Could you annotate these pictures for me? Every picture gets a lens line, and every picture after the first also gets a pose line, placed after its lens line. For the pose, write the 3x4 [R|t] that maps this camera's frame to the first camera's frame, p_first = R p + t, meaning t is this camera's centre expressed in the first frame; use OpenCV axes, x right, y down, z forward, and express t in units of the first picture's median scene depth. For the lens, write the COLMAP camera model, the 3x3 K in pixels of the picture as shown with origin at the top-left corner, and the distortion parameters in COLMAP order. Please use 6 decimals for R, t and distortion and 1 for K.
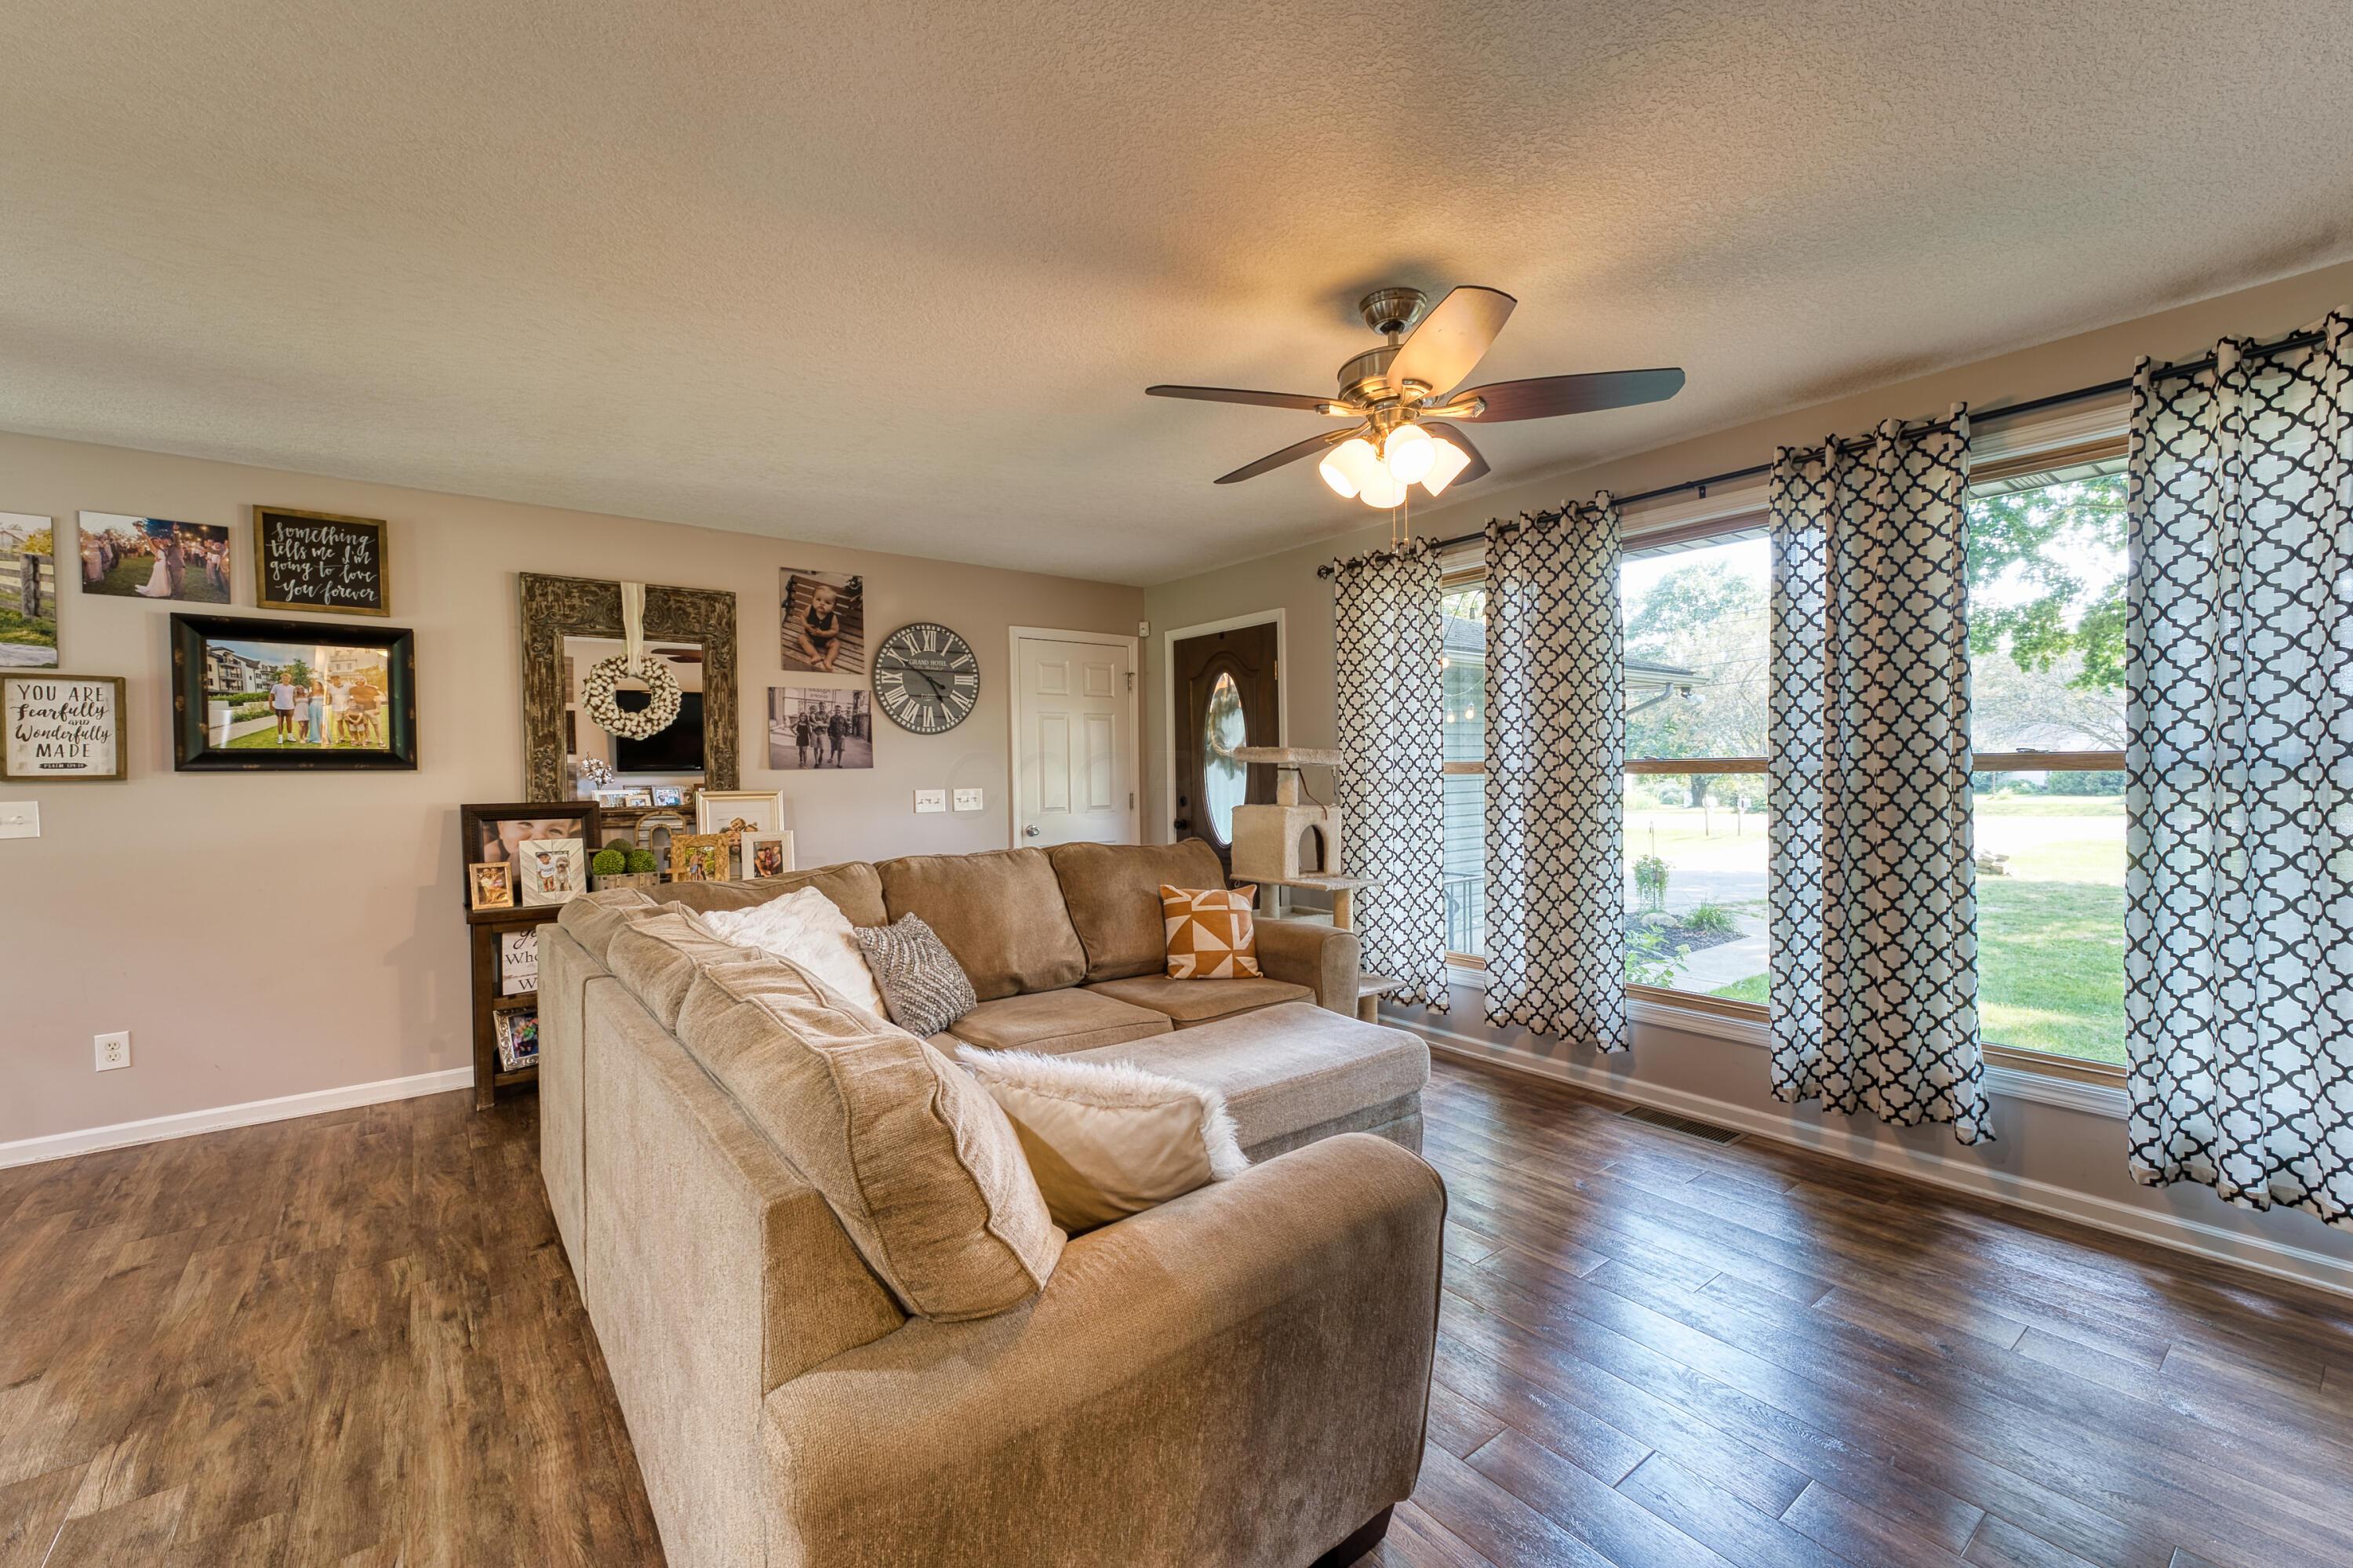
lens RADIAL K [[975.3, 0, 1176.5], [0, 975.3, 784.0], [0, 0, 1]] dist [0.029030, -0.000556]
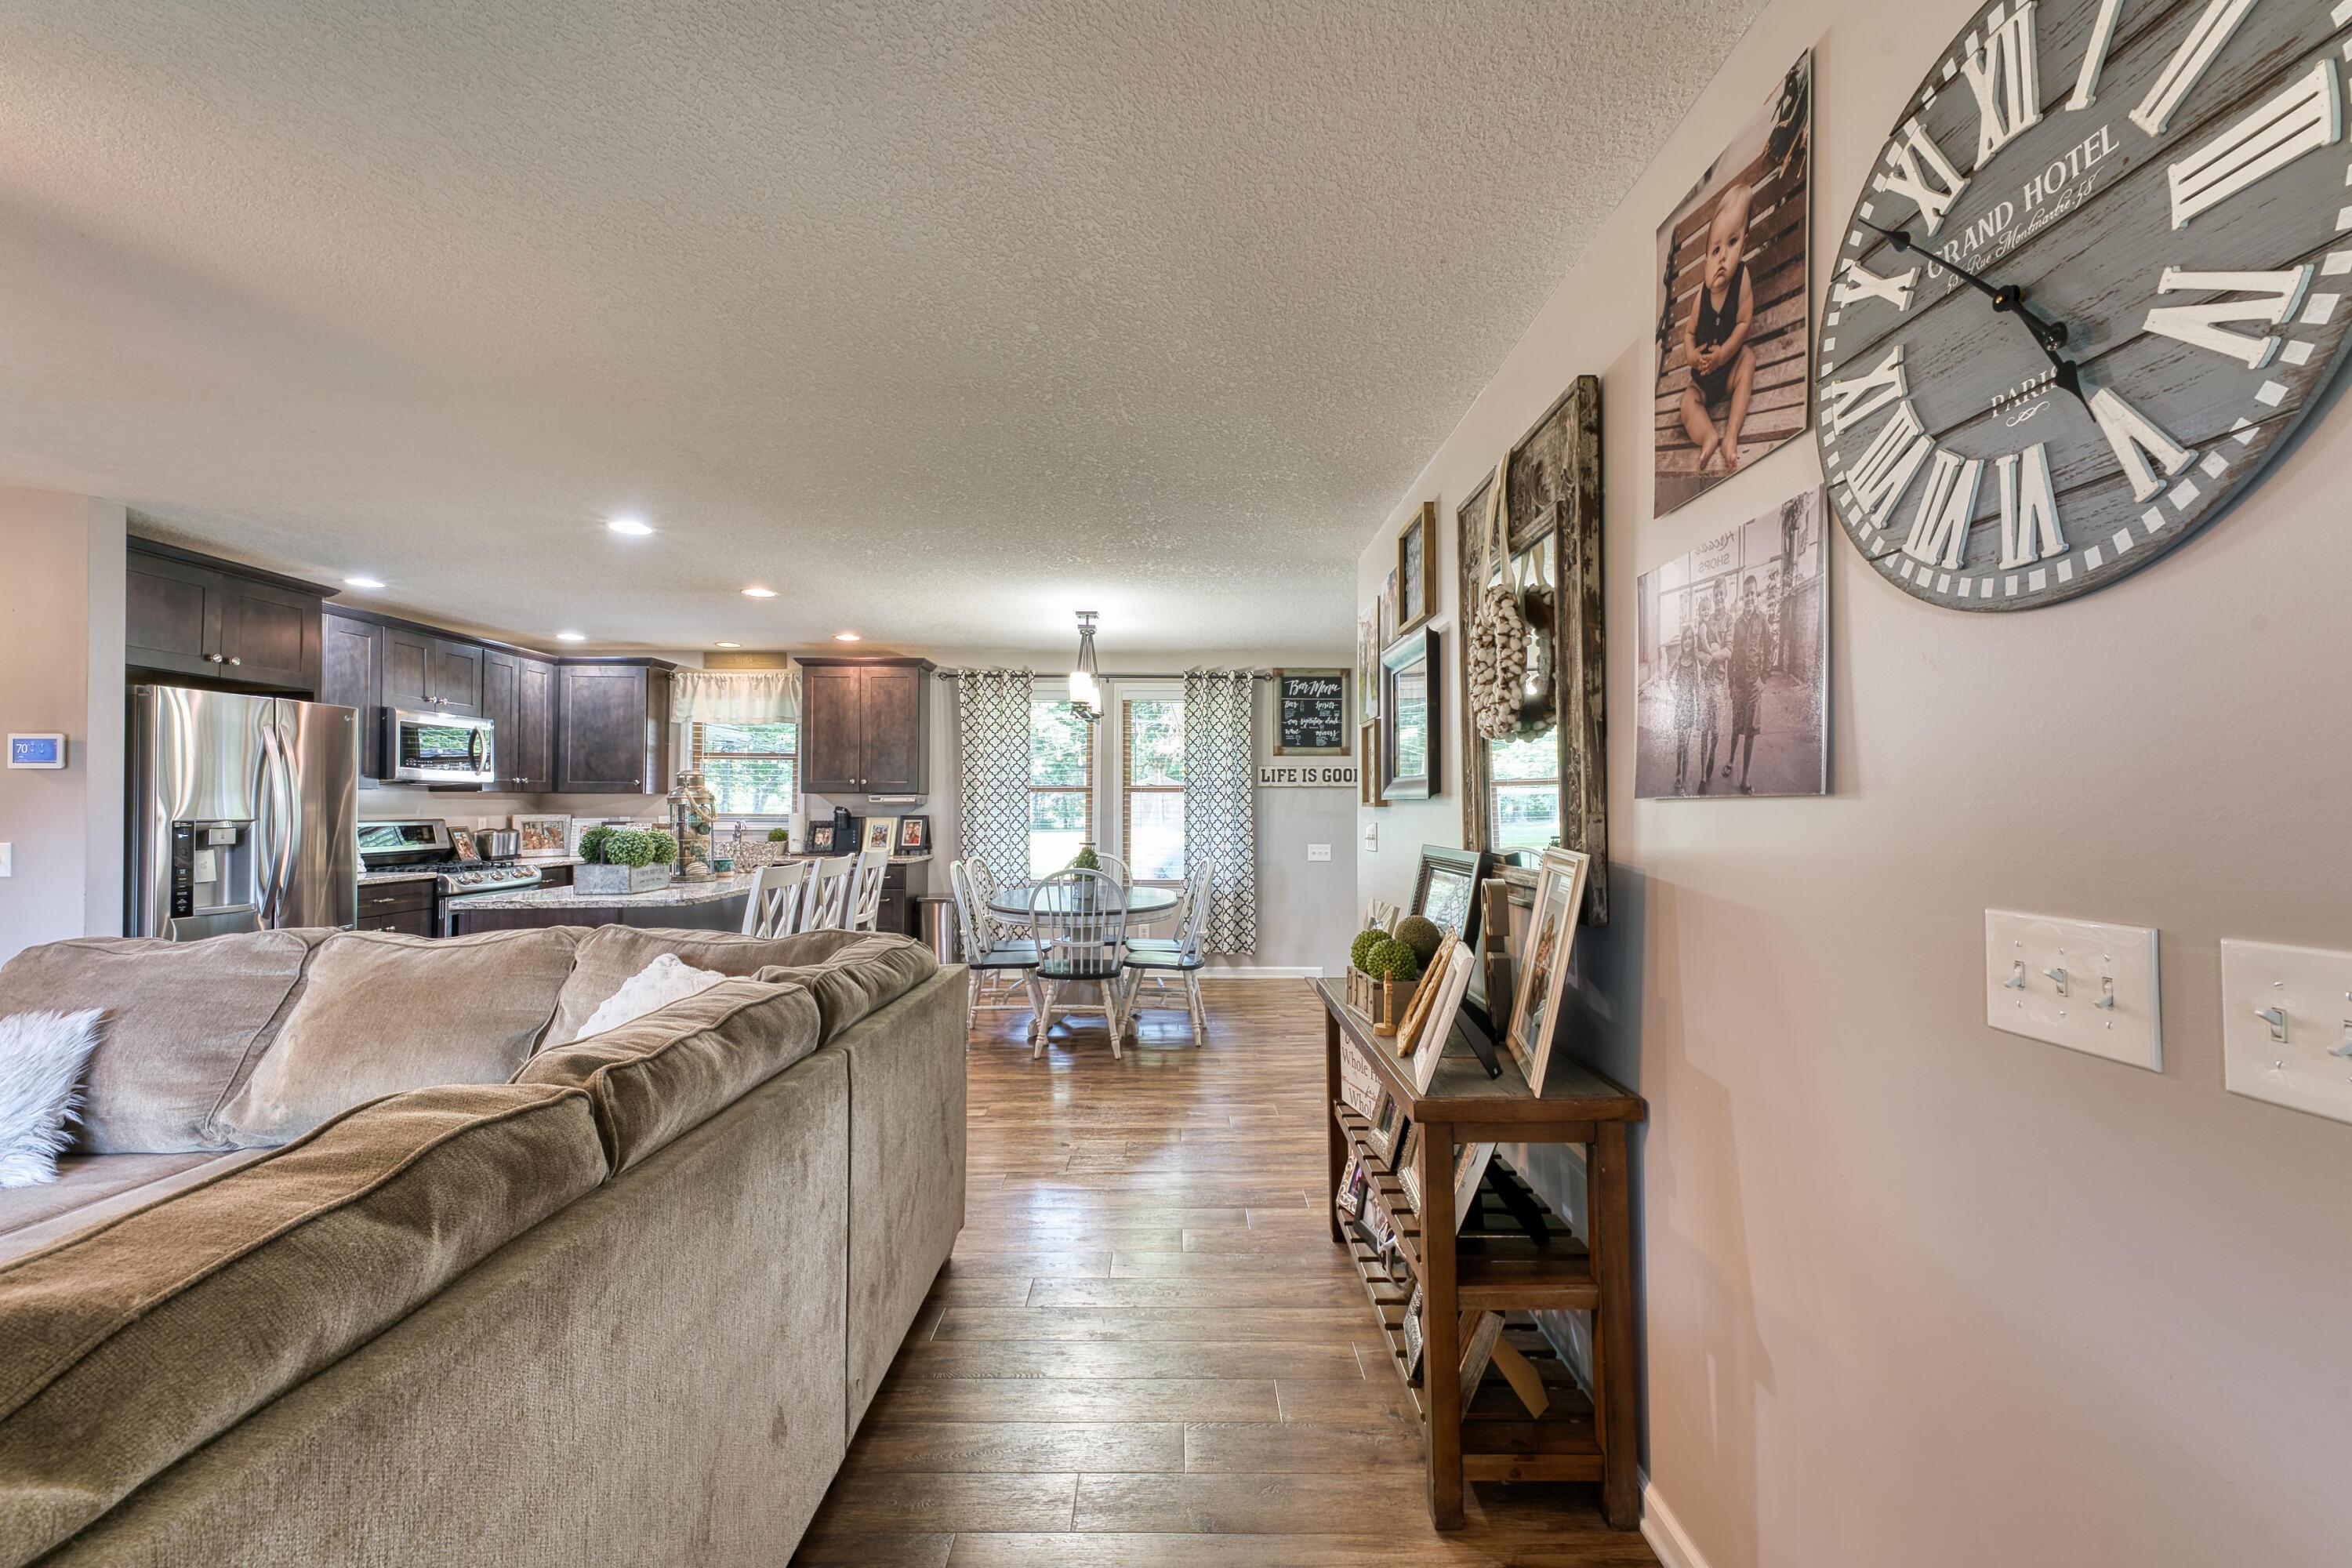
lens RADIAL K [[974.9, 0, 1176.0], [0, 974.9, 784.0], [0, 0, 1]] dist [0.029030, -0.000556]
pose [[-0.618329, -0.005543, -0.785900, -0.018993], [-0.004471, 0.999984, -0.003535, -0.023101], [0.785907, 0.001327, -0.618344, 1.361008]]
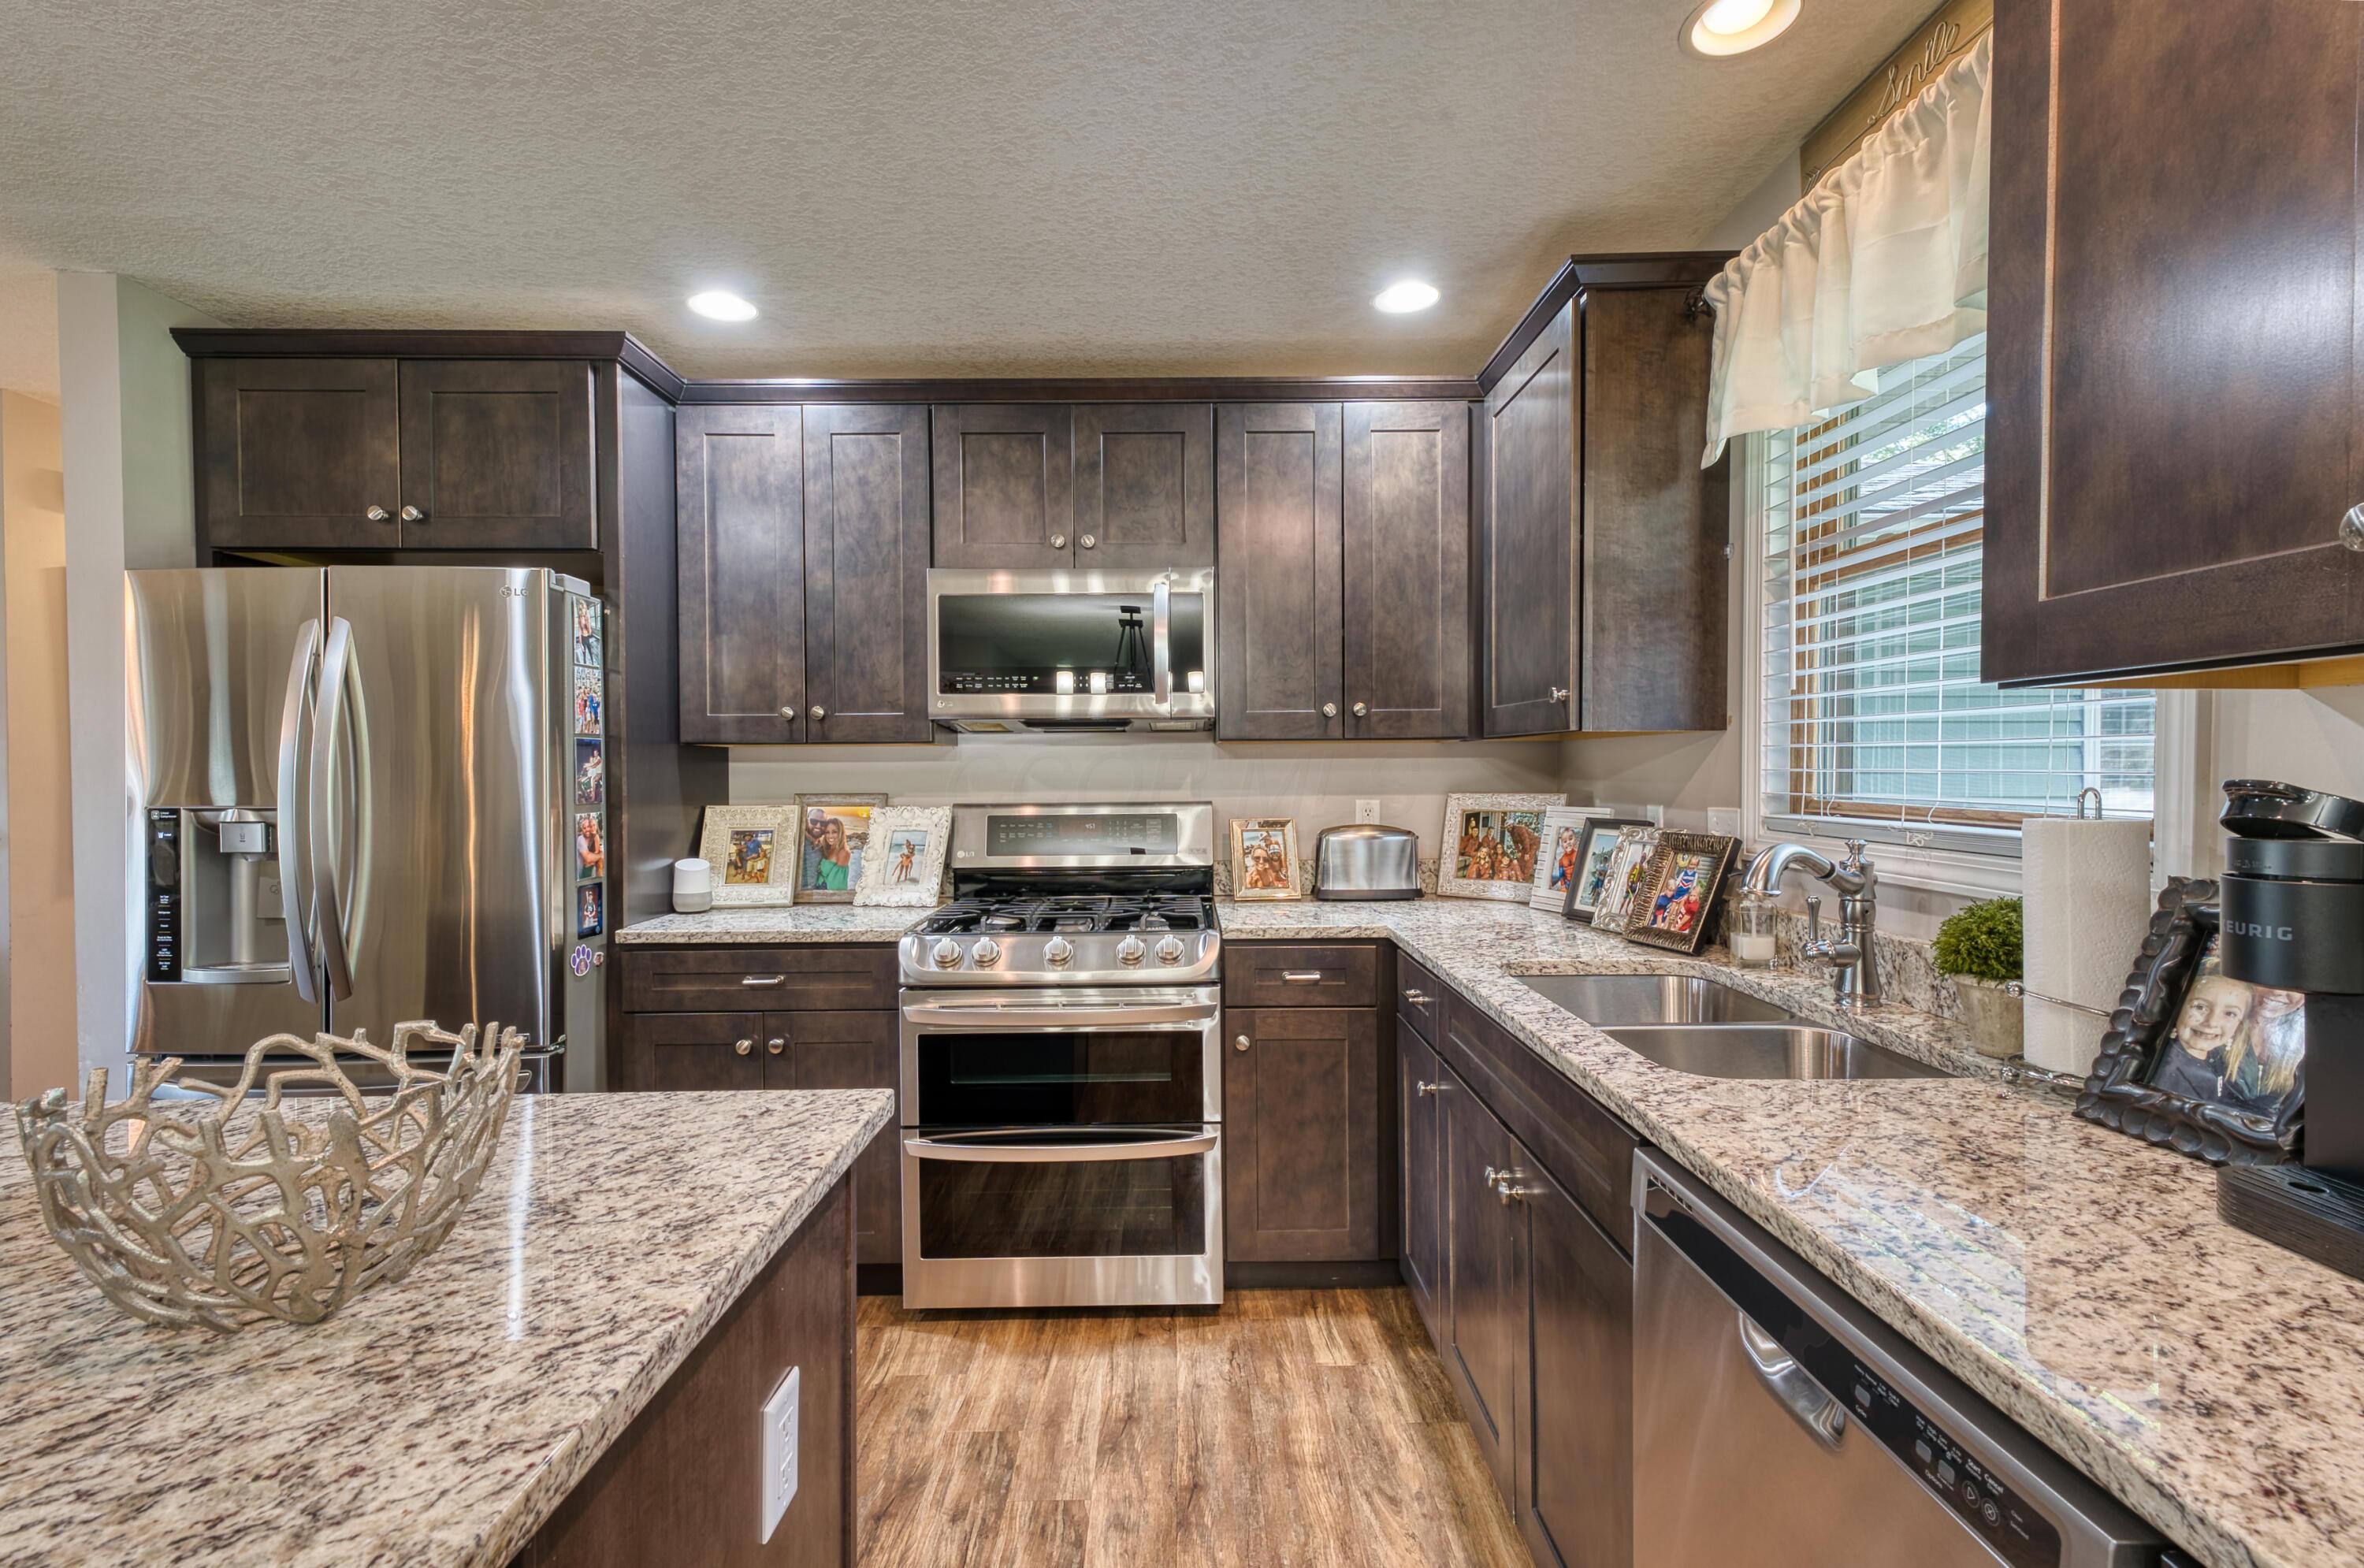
lens RADIAL K [[1027.0, 0, 1172.6], [0, 1027.0, 783.6], [0, 0, 1]] dist [0.024092, -0.000329]
pose [[-0.795418, 0.011511, 0.605952, -1.010476], [0.027618, 0.999469, 0.017267, 0.005422], [-0.605432, 0.030469, -0.795314, 0.043033]]
